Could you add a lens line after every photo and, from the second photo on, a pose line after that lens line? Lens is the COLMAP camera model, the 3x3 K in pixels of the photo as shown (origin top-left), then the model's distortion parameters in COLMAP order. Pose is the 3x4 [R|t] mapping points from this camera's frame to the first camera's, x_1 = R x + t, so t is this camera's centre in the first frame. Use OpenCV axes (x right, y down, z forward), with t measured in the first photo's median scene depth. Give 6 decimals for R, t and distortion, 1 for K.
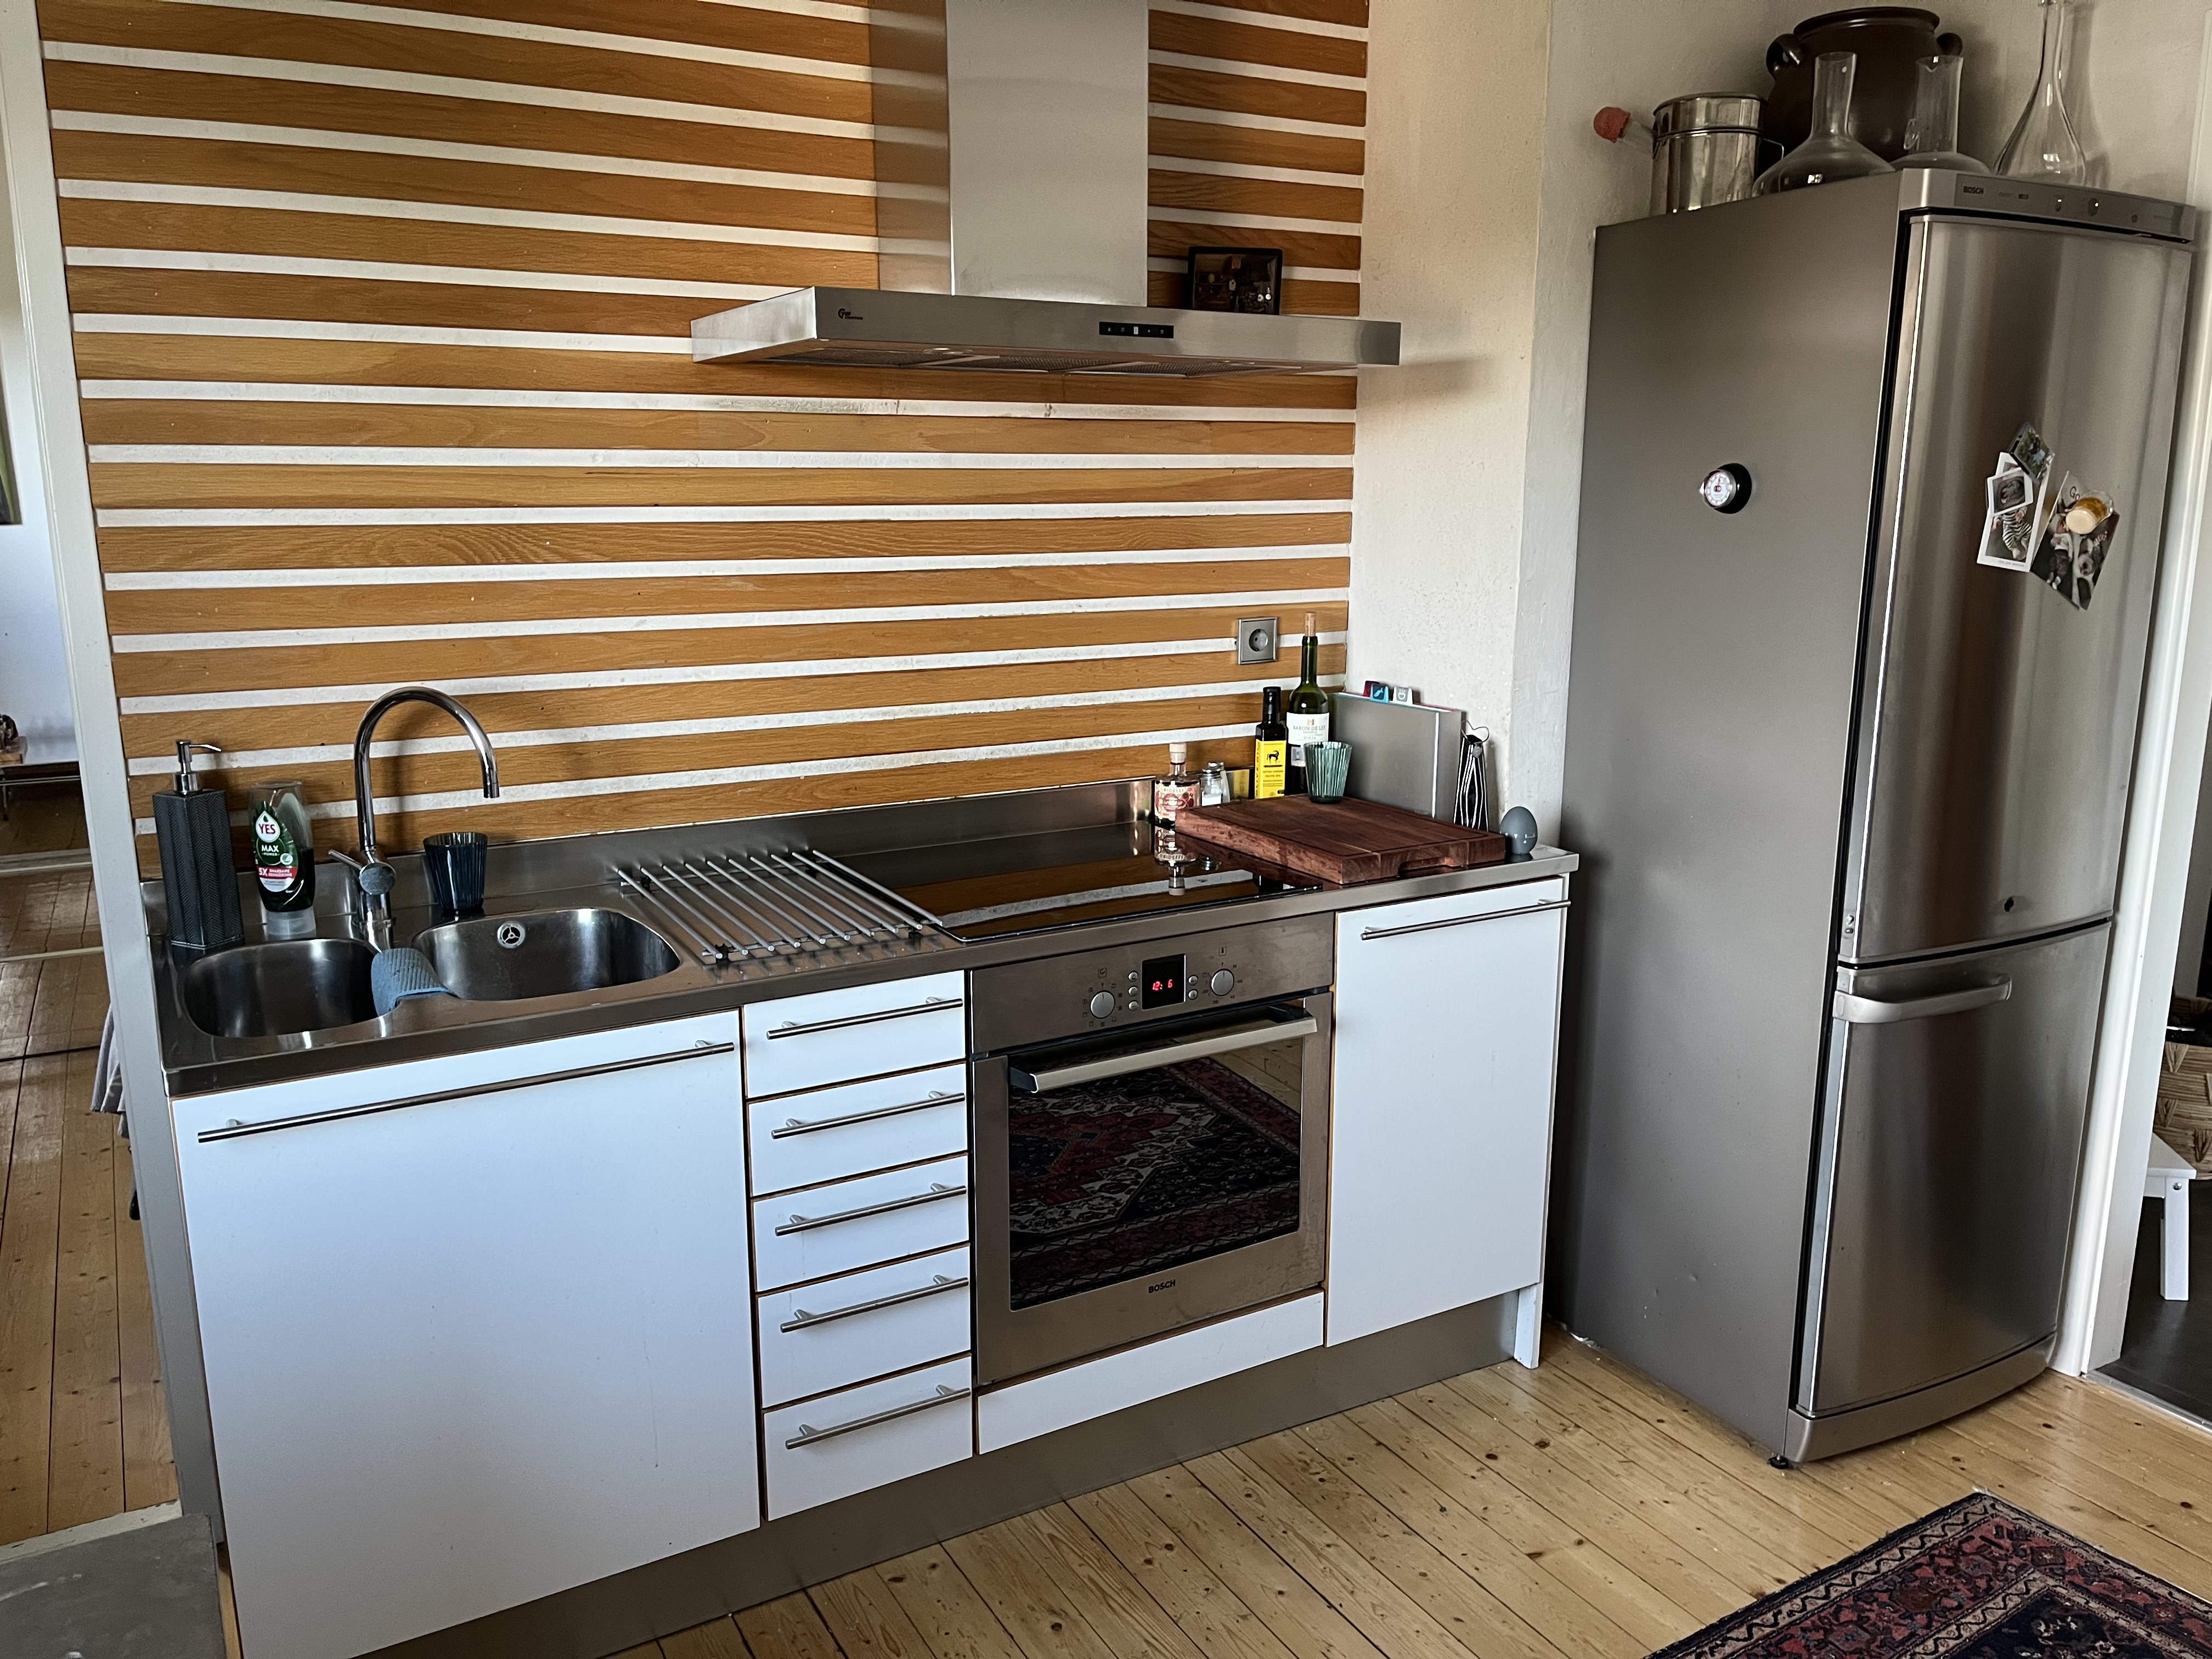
lens RADIAL K [[1687.7, 0, 1102.5], [0, 1687.7, 826.5], [0, 0, 1]] dist [0.044041, 0.003019]
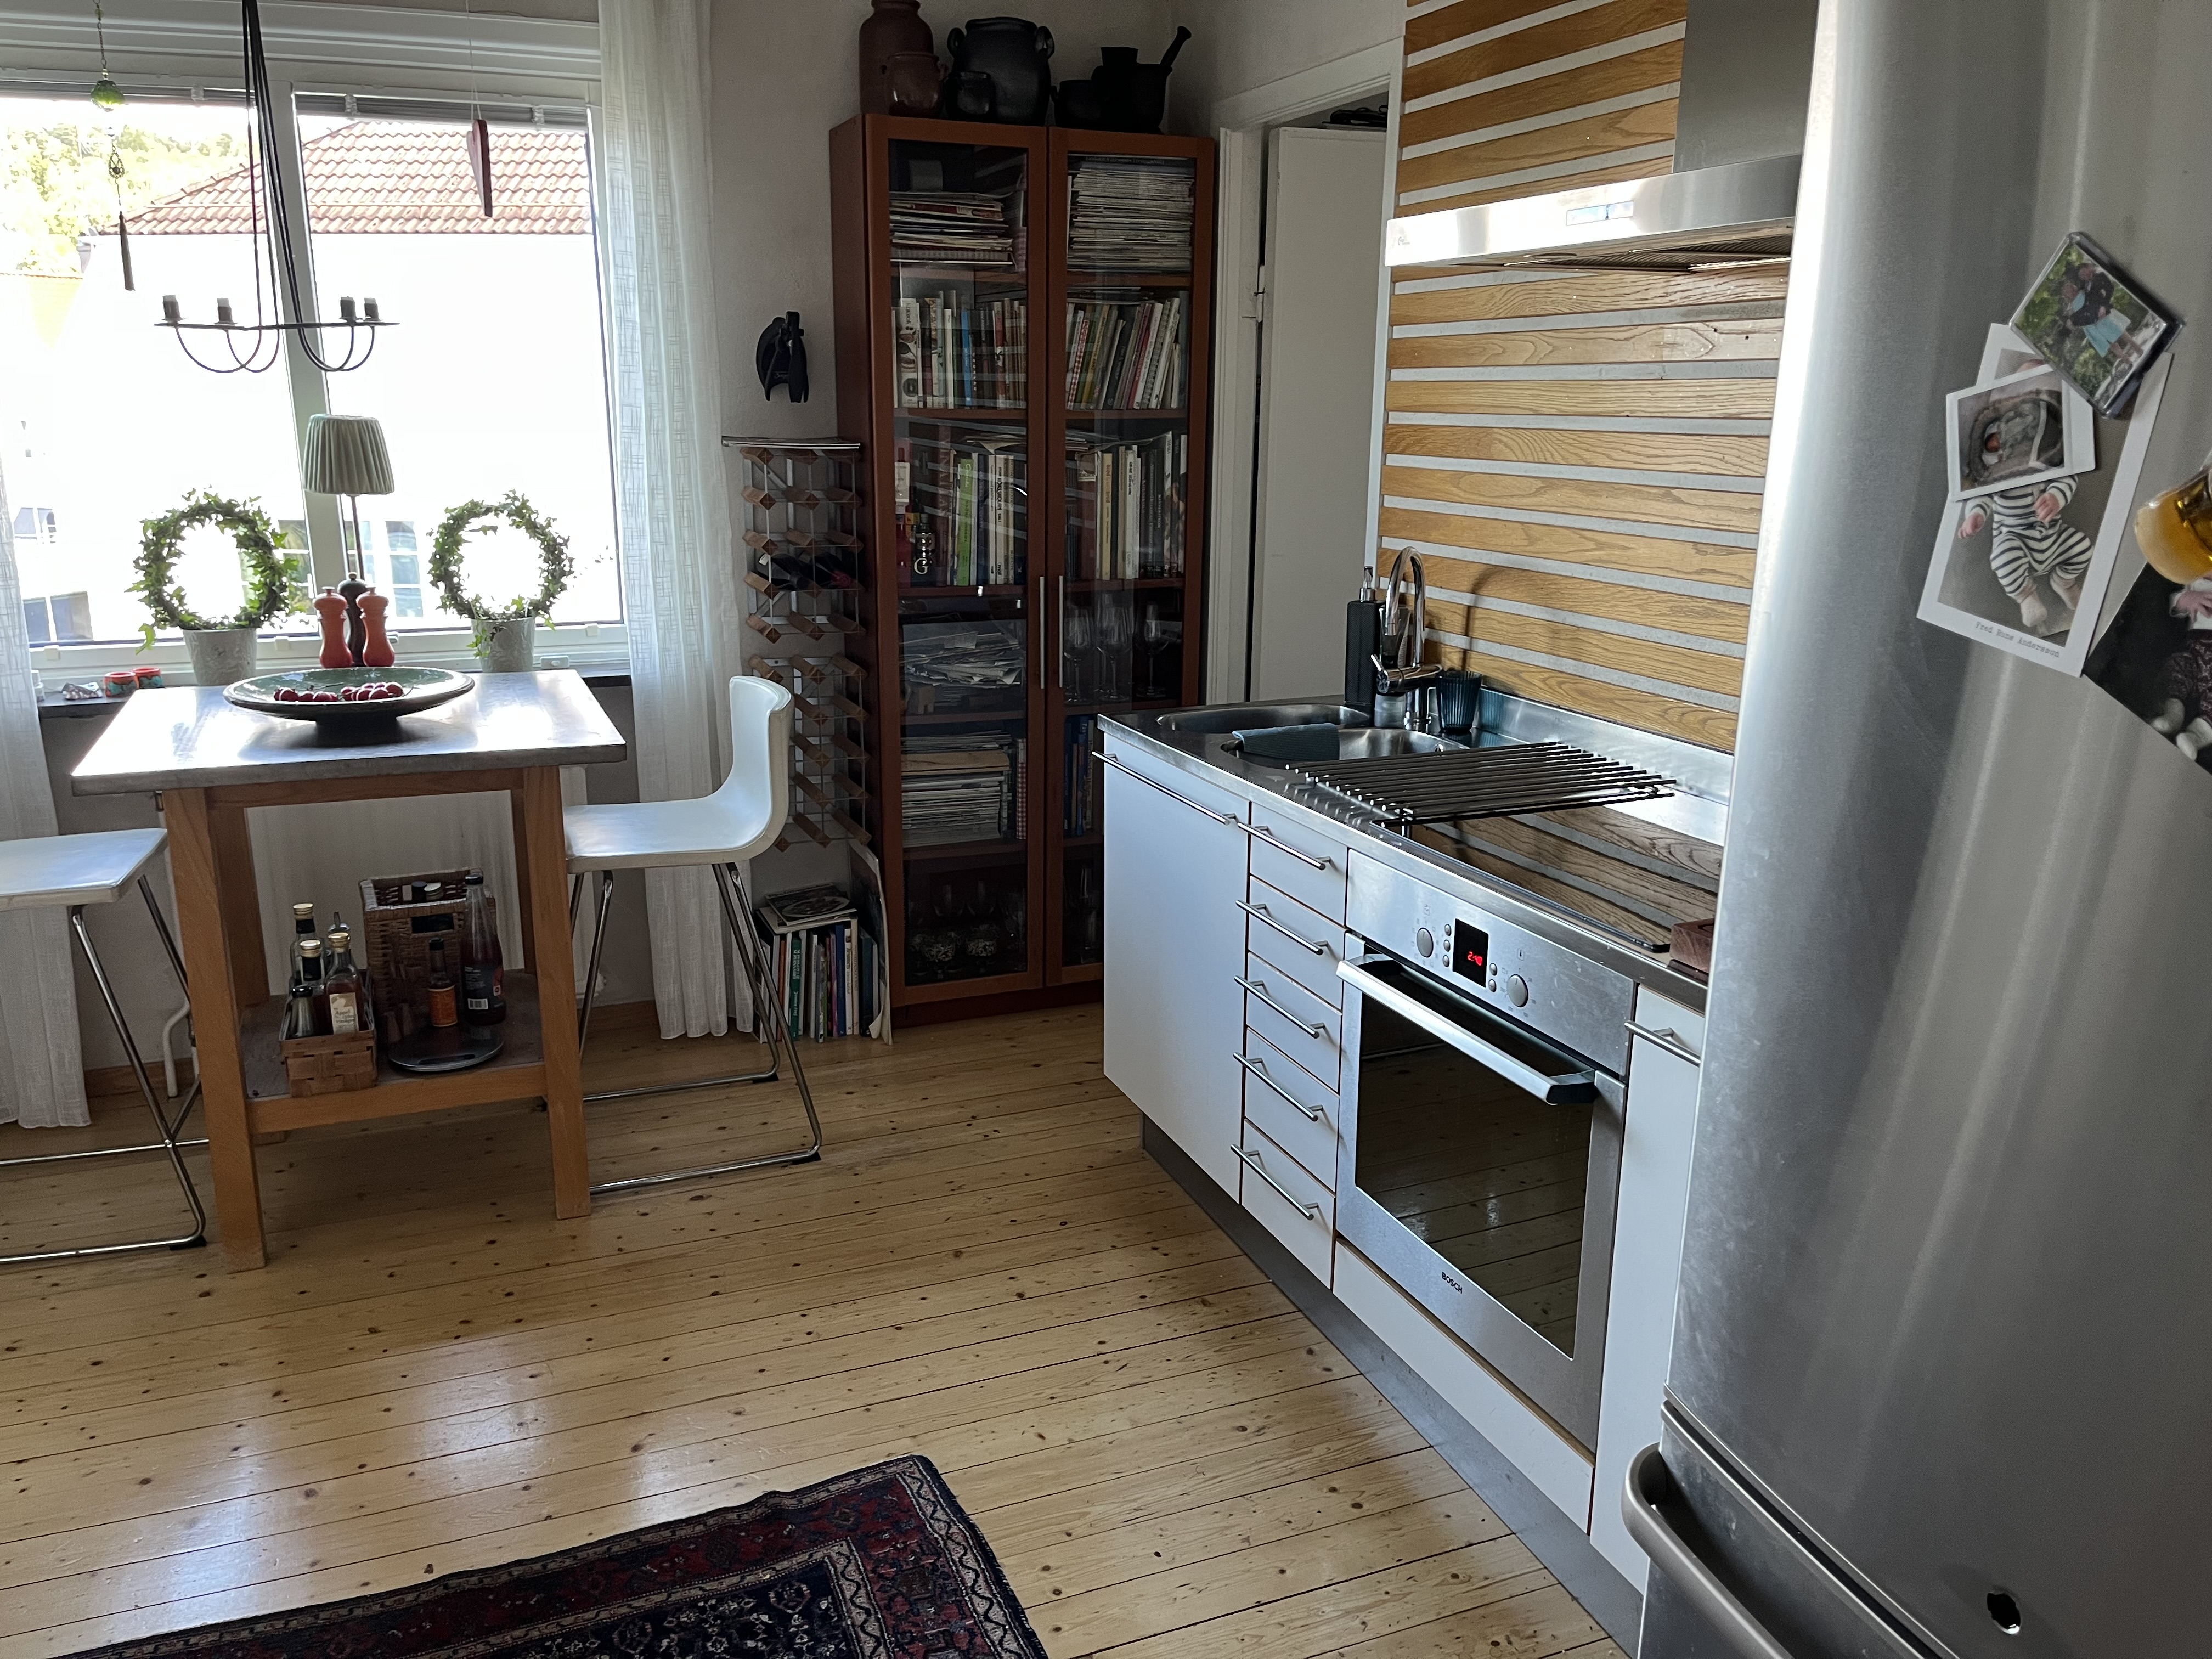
lens RADIAL K [[1687.7, 0, 1099.3], [0, 1687.7, 830.7], [0, 0, 1]] dist [0.044041, 0.003019]
pose [[-0.131592, 0.249802, -0.959313, 0.911742], [-0.214192, 0.937704, 0.273556, -0.173646], [0.967887, 0.241475, -0.069889, 0.854783]]
